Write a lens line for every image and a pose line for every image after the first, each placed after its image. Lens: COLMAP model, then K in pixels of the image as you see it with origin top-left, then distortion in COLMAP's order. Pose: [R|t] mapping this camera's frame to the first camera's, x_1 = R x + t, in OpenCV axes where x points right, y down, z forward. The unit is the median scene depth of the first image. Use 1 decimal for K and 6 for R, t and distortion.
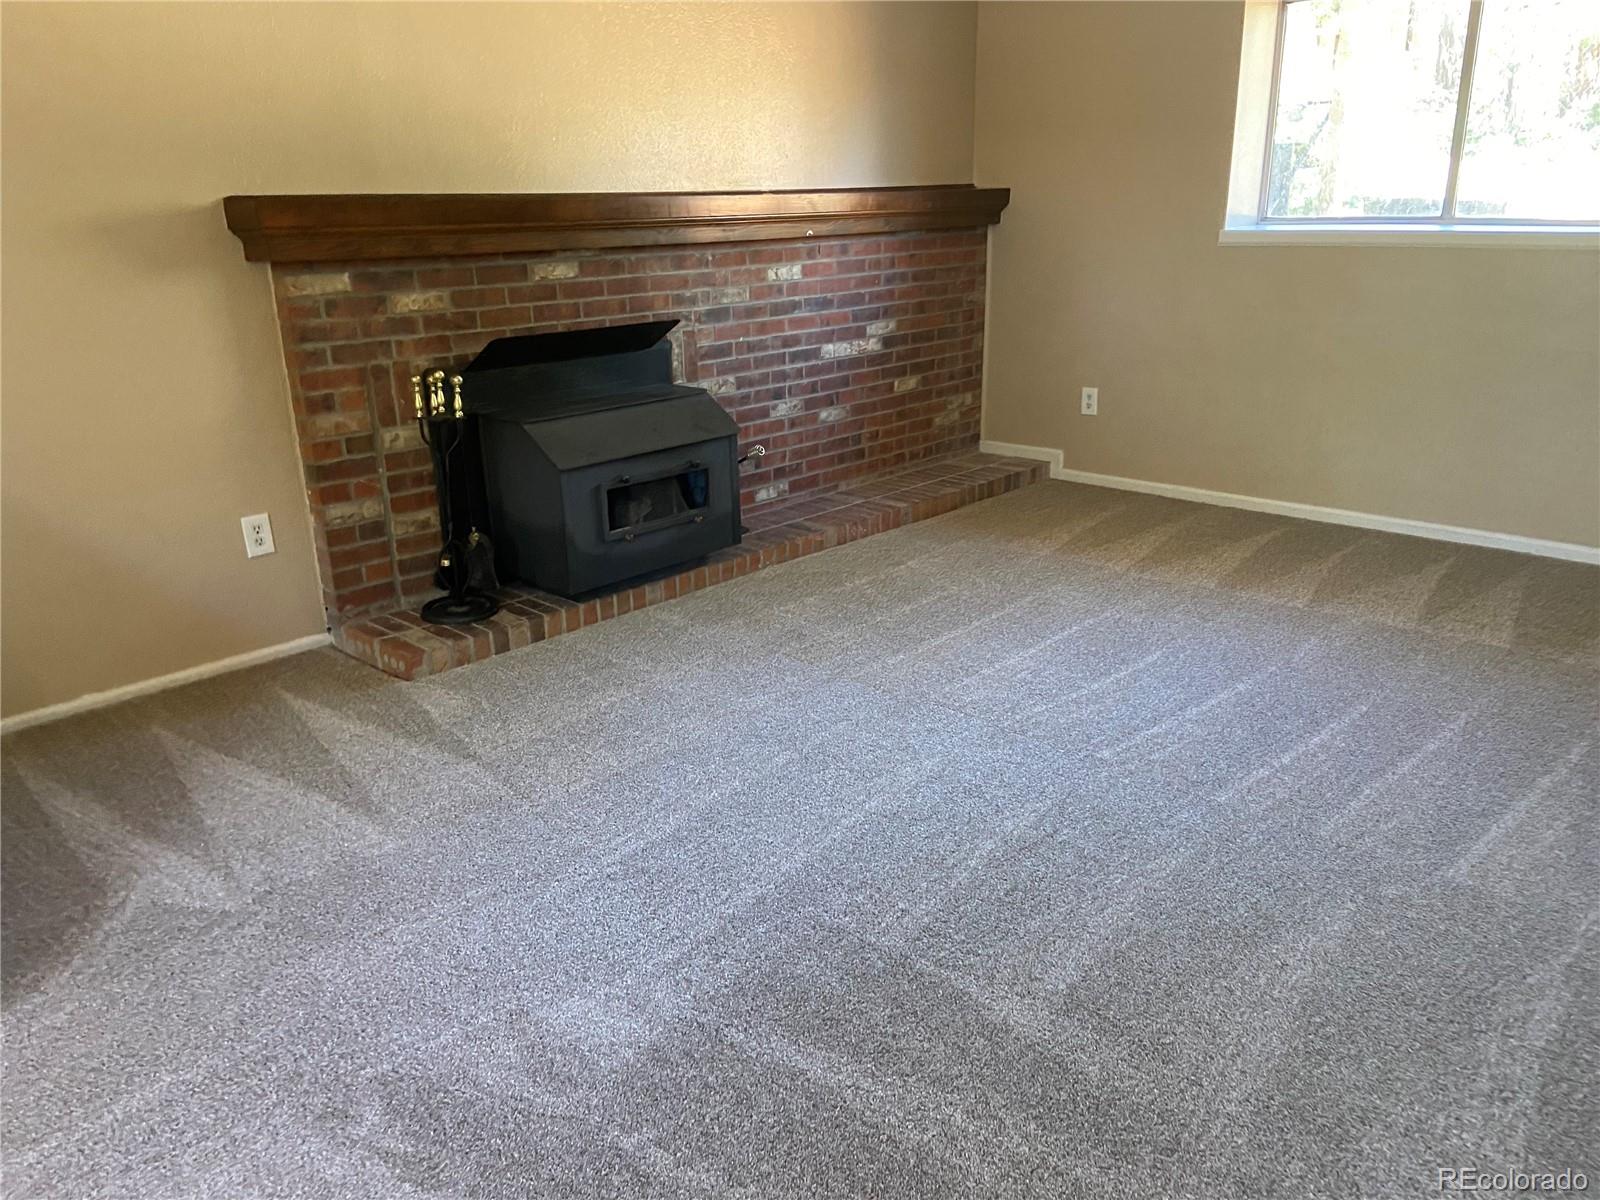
lens RADIAL K [[1225.3, 0, 789.9], [0, 1225.3, 611.5], [0, 0, 1]] dist [0.082203, -0.066478]
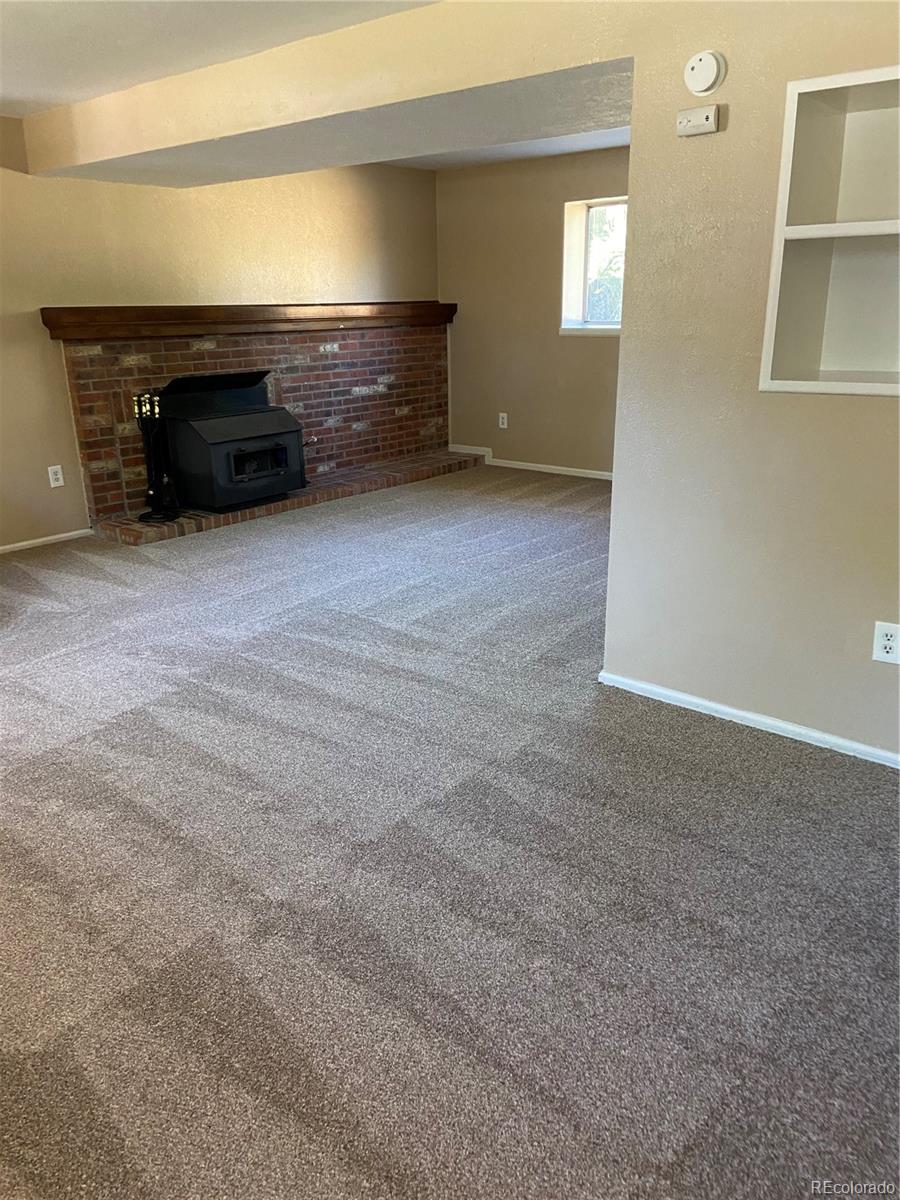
lens RADIAL K [[919.0, 0, 451.6], [0, 919.0, 603.1], [0, 0, 1]] dist [0.082203, -0.066478]
pose [[0.996851, -0.018914, 0.077003, 0.077277], [0.019471, 0.999789, -0.006487, 0.146159], [-0.076864, 0.007966, 0.997010, -0.481278]]
